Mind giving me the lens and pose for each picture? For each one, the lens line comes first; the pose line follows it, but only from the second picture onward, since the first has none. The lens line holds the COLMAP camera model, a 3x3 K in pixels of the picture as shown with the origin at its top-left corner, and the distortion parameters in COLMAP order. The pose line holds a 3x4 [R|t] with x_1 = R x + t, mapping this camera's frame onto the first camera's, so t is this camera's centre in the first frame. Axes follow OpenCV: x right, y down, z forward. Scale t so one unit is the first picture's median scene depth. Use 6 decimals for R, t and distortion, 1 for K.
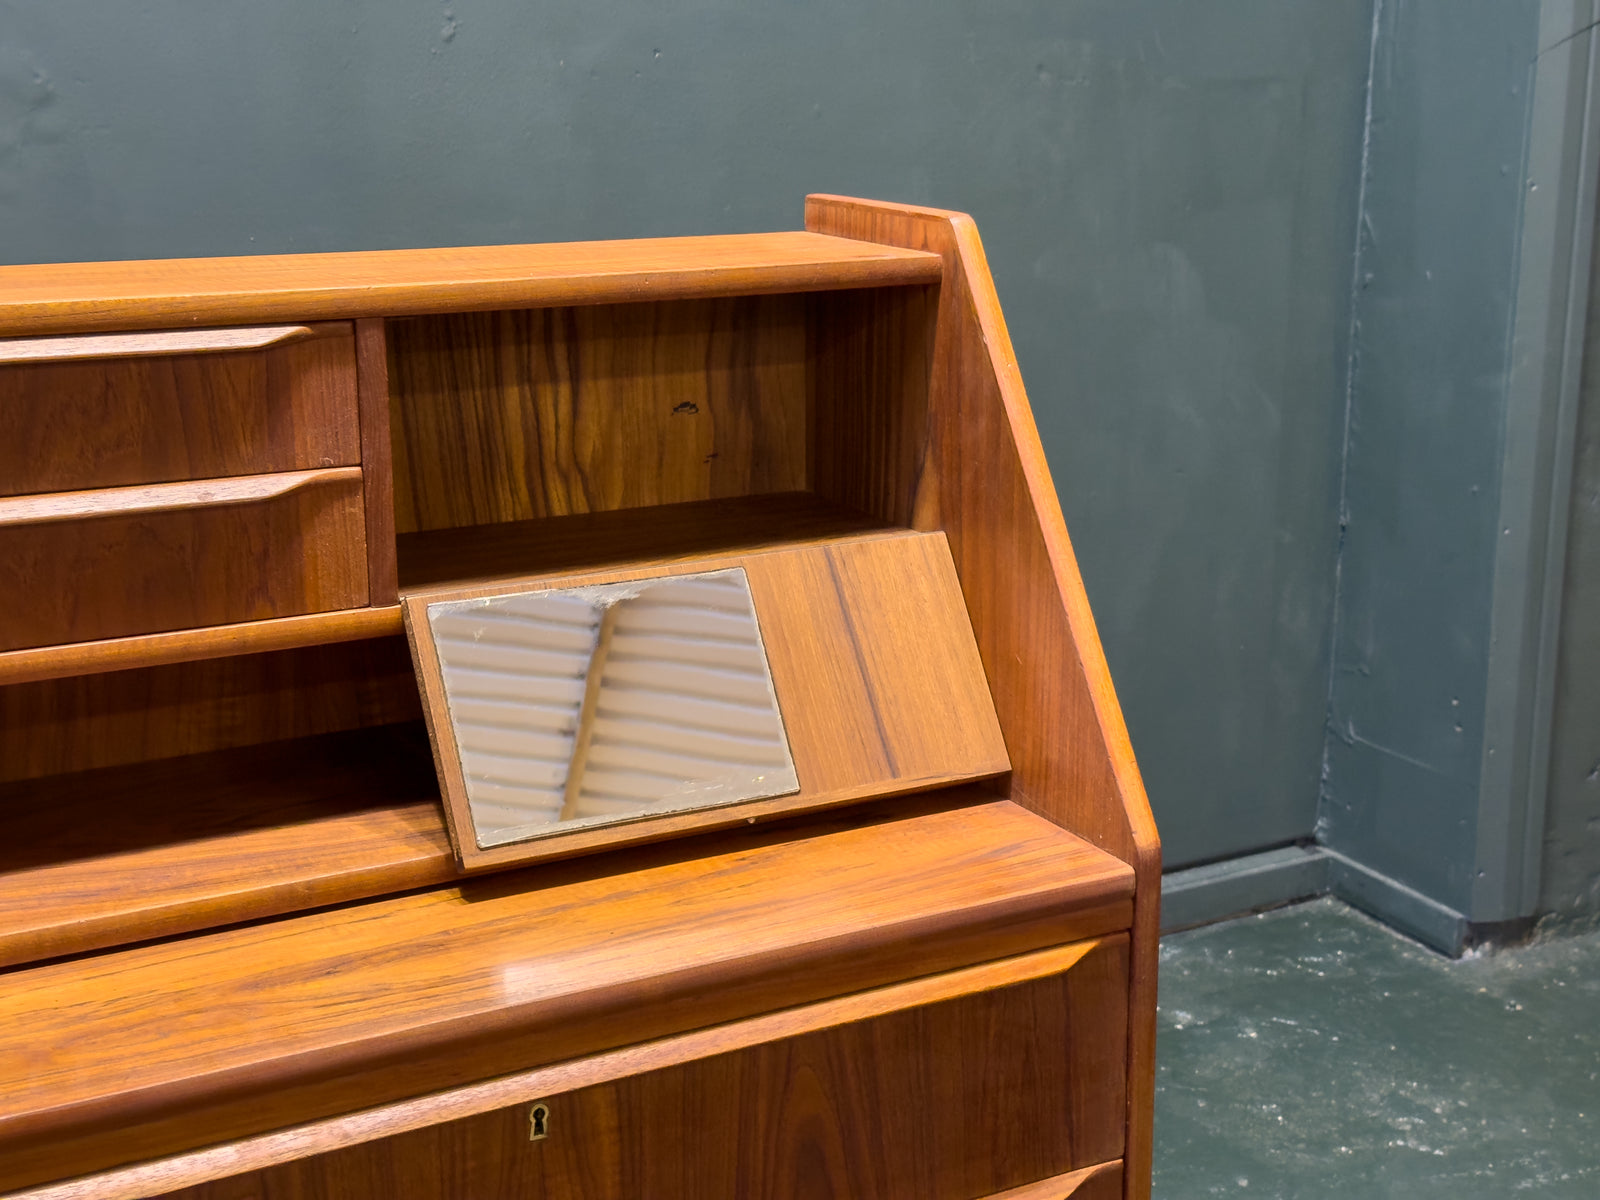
lens RADIAL K [[2210.9, 0, 780.0], [0, 2210.9, 601.5], [0, 0, 1]] dist [0.126025, 0.000000]
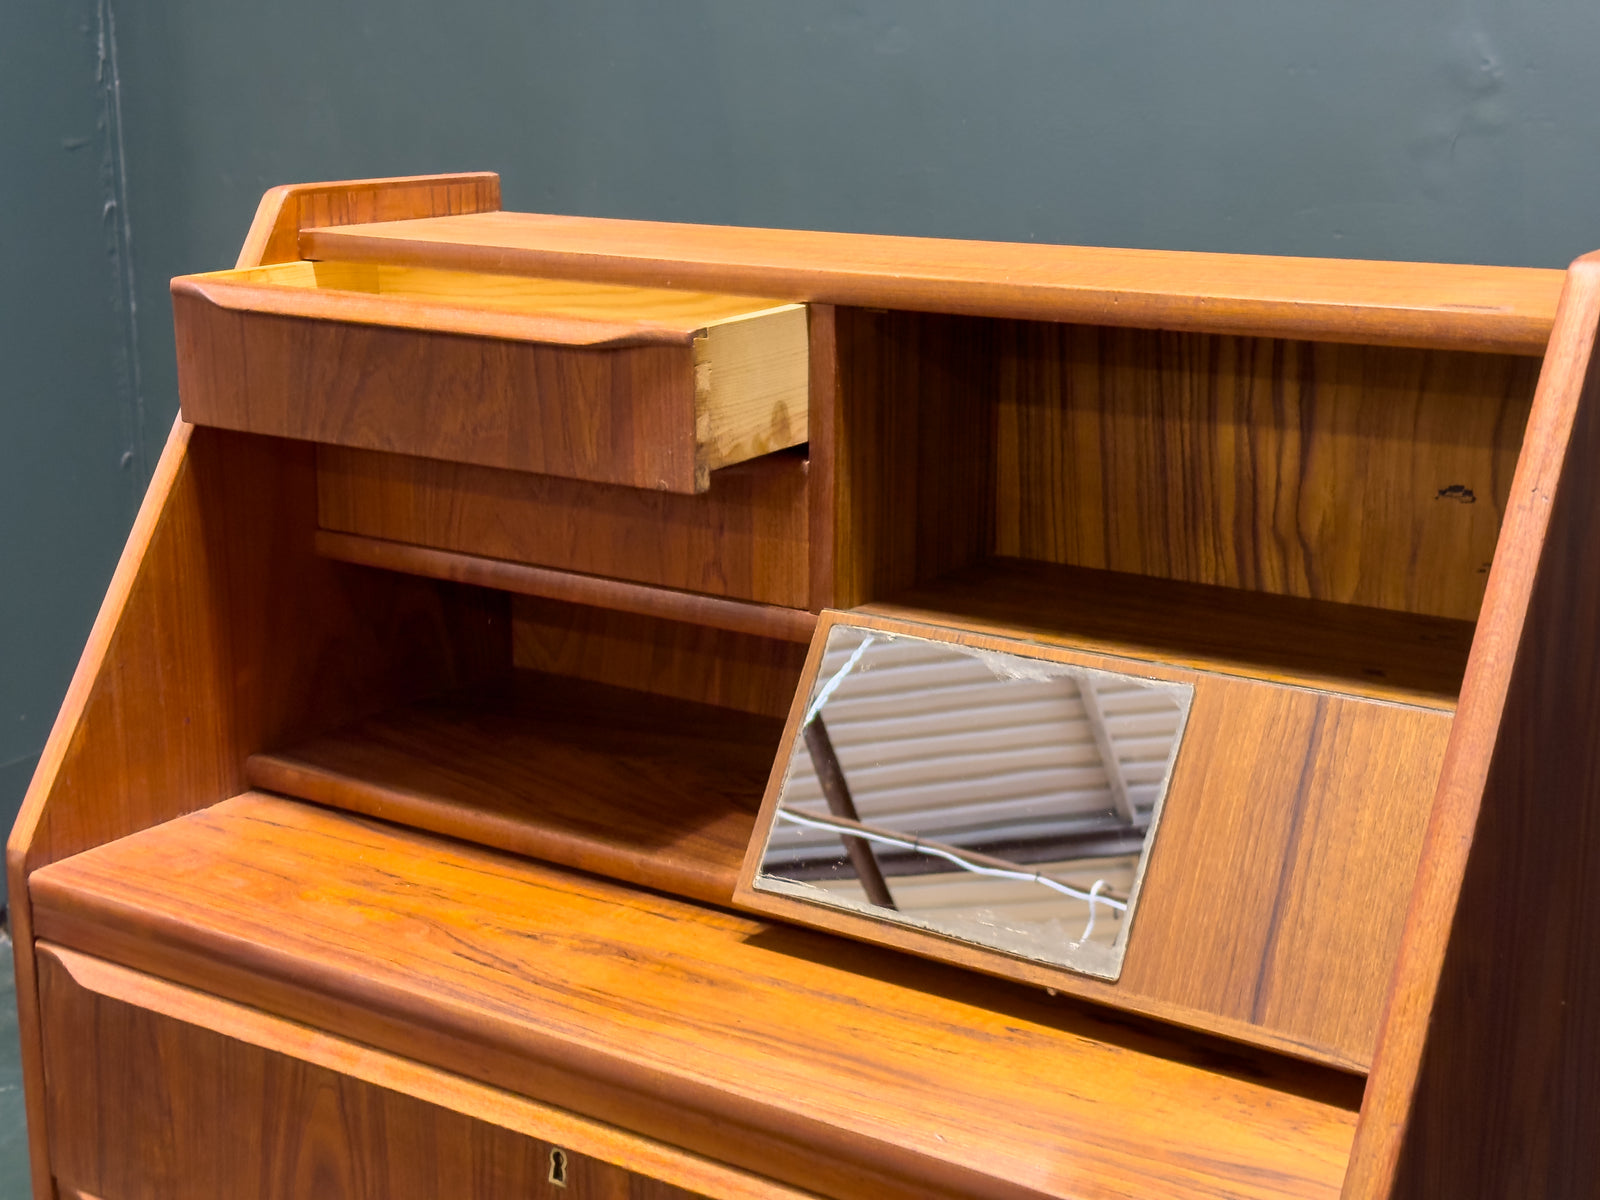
lens RADIAL K [[2210.9, 0, 807.0], [0, 2210.9, 593.5], [0, 0, 1]] dist [0.126025, 0.000000]
pose [[0.477845, 0.216423, -0.851366, 0.593680], [-0.222681, 0.967362, 0.120926, -0.114815], [0.849751, 0.131799, 0.510443, 0.511817]]
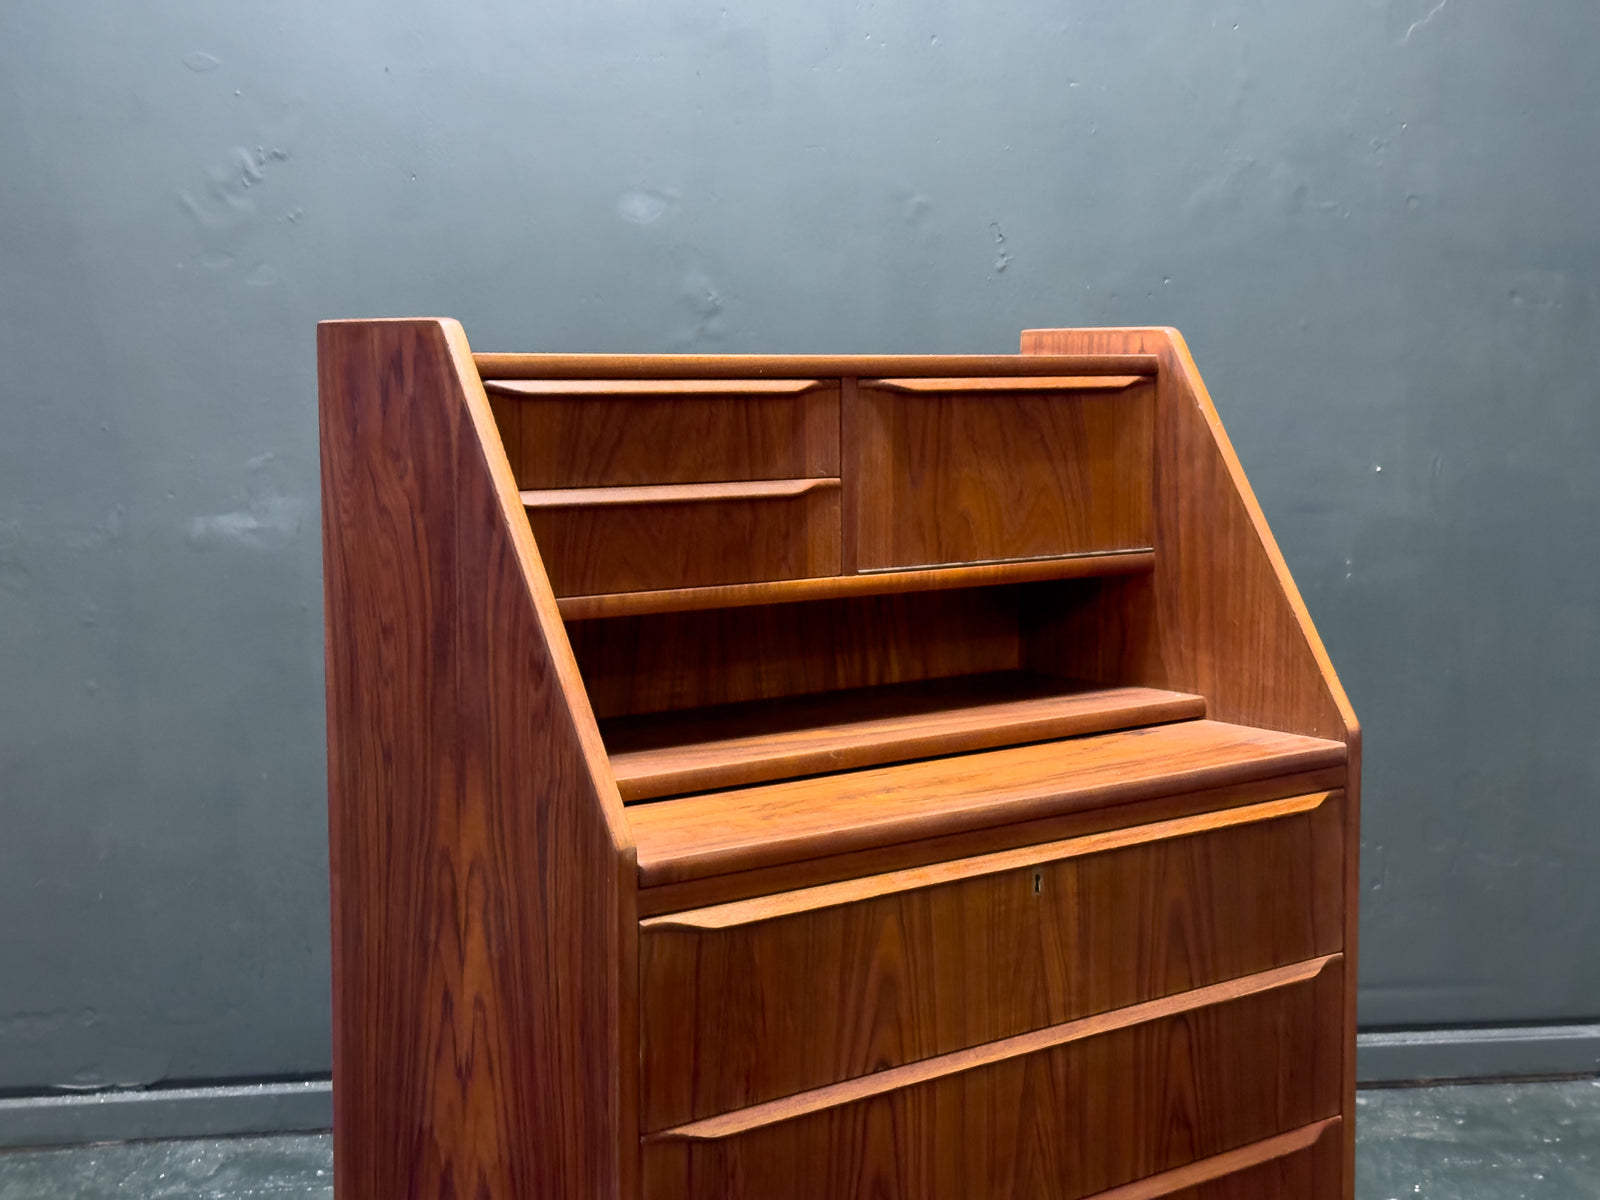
lens RADIAL K [[2210.9, 0, 797.6], [0, 2210.9, 605.8], [0, 0, 1]] dist [0.126025, 0.000000]
pose [[0.982378, -0.020547, 0.185771, -0.473084], [0.046917, 0.989223, -0.138694, 0.217086], [-0.180919, 0.144966, 0.972755, -0.394935]]
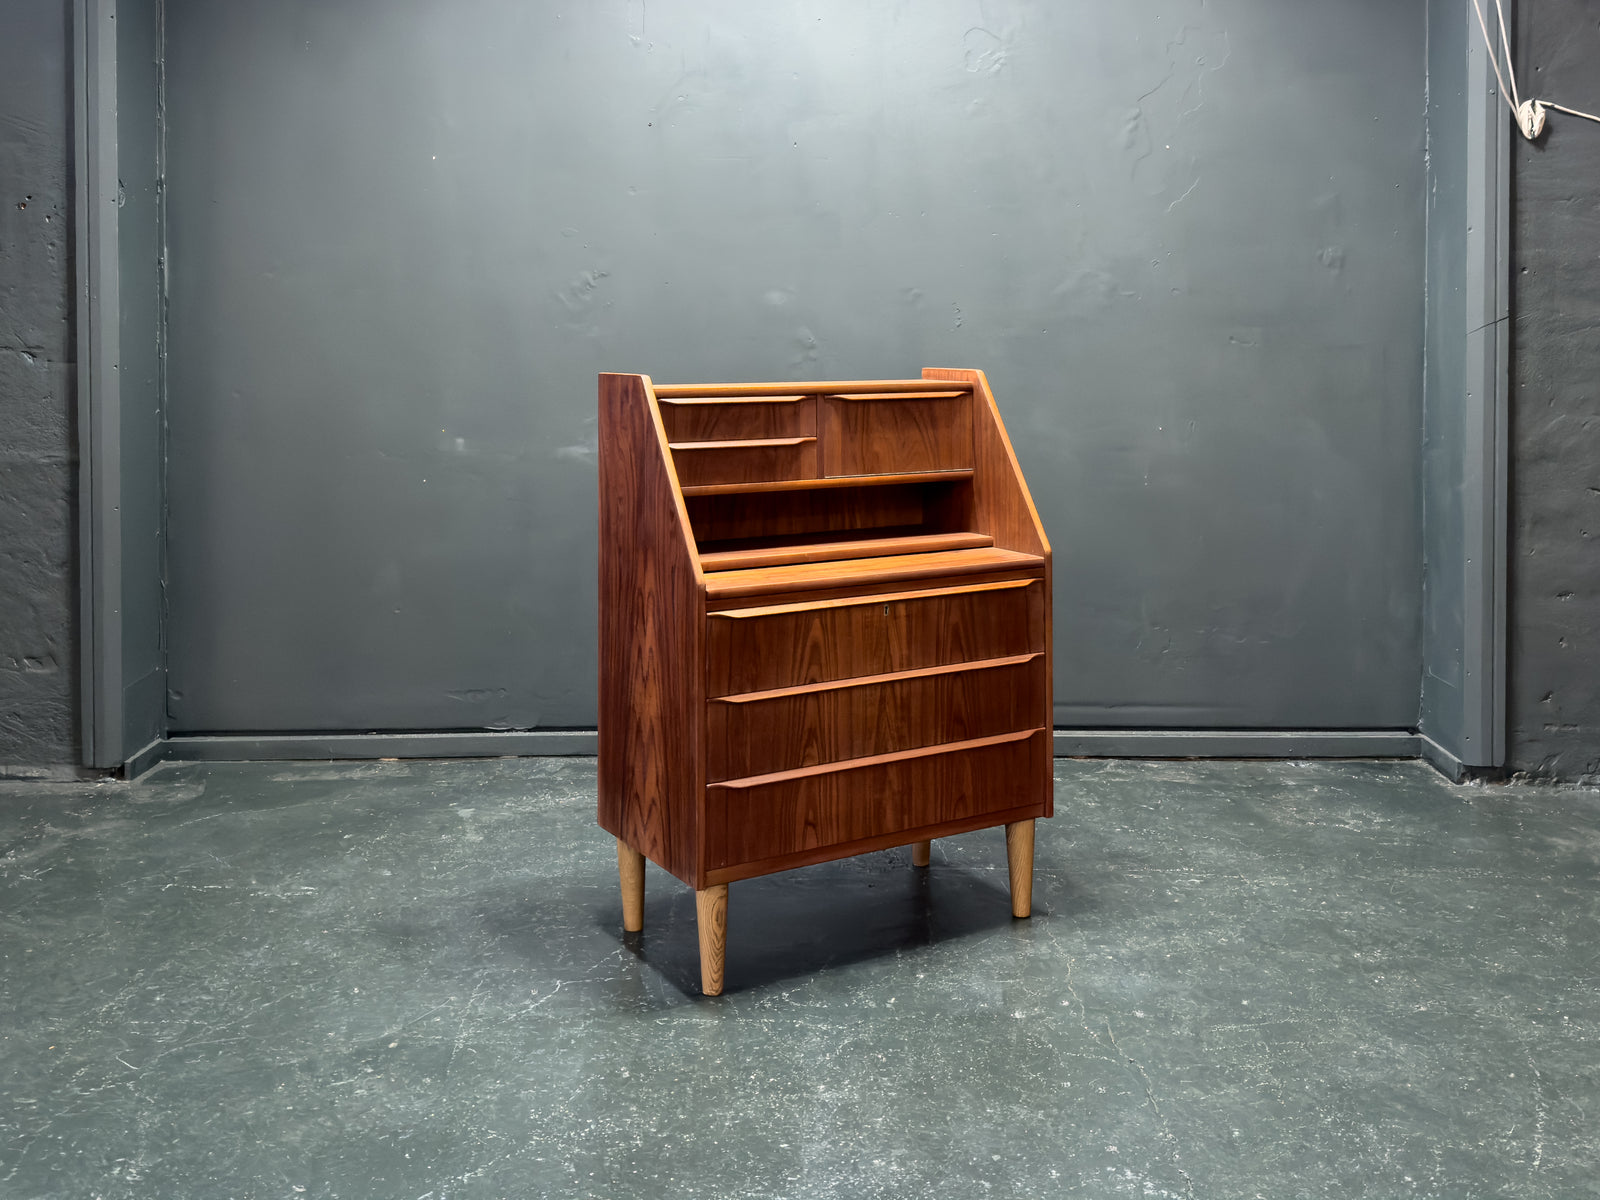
lens RADIAL K [[1558.0, 0, 793.1], [0, 1558.0, 328.3], [0, 0, 1]] dist [0.043327, 0.000000]
pose [[0.998372, 0.000896, 0.057035, -0.349613], [0.013499, 0.967767, -0.251484, 0.369502], [-0.055422, 0.251845, 0.966179, -1.326563]]
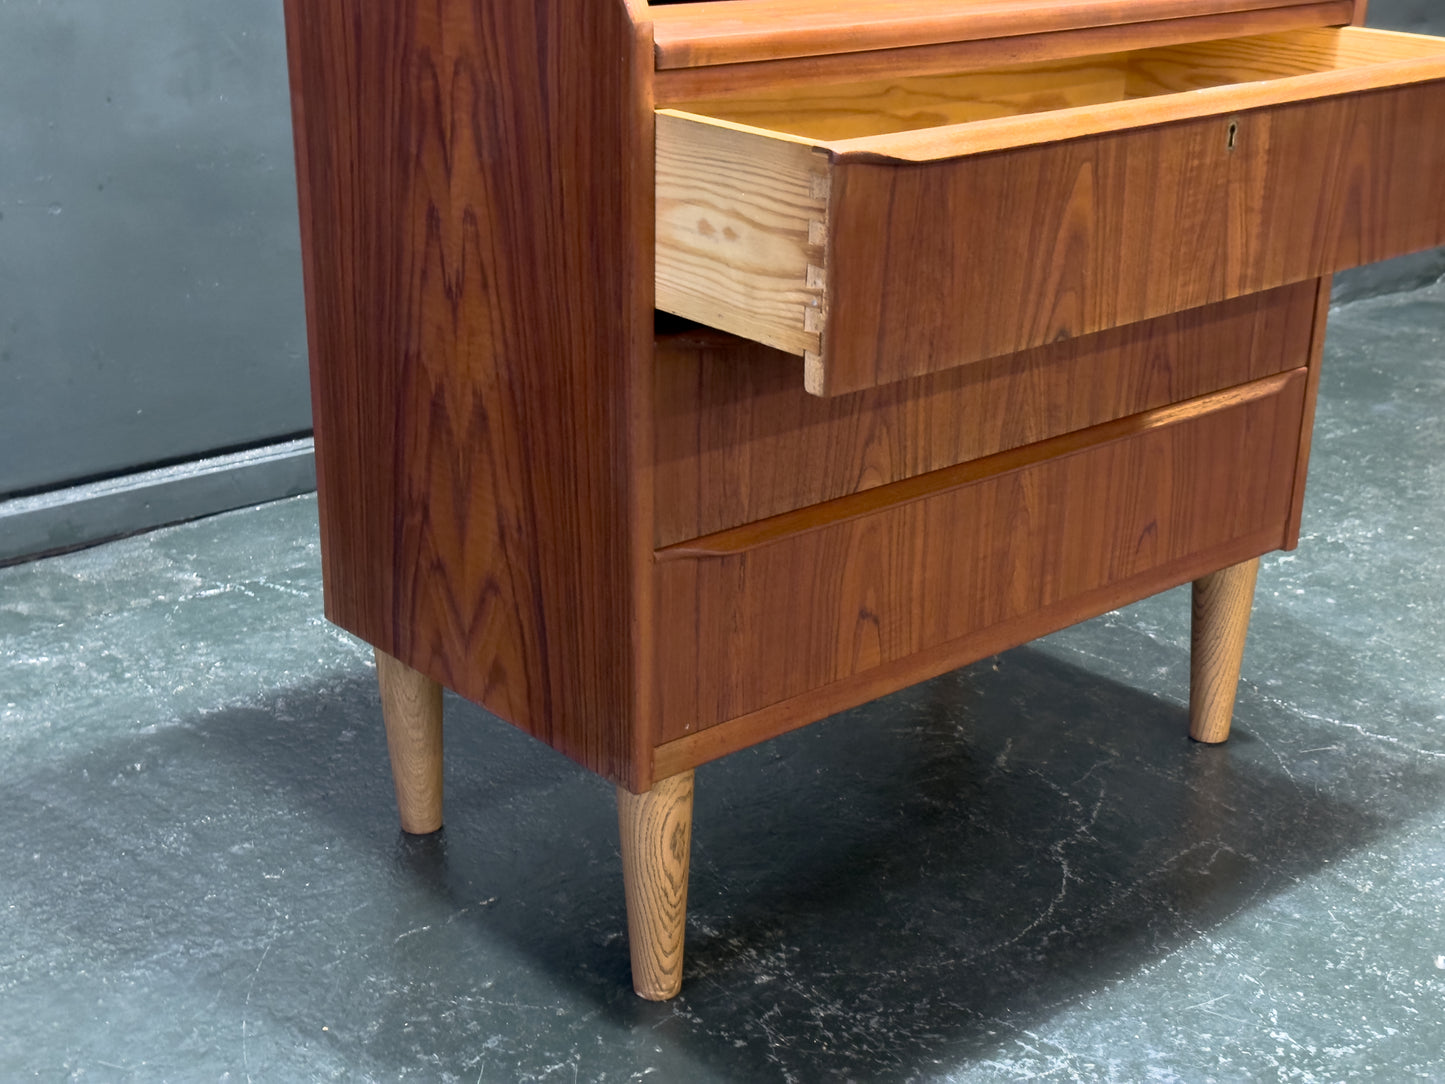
lens RADIAL K [[1996.7, 0, 709.9], [0, 1996.7, 569.5], [0, 0, 1]] dist [0.126025, 0.000000]
pose [[0.974696, -0.067744, 0.213024, -0.535758], [0.042478, 0.991740, 0.121026, 0.317129], [-0.219463, -0.108914, 0.969522, -0.199506]]
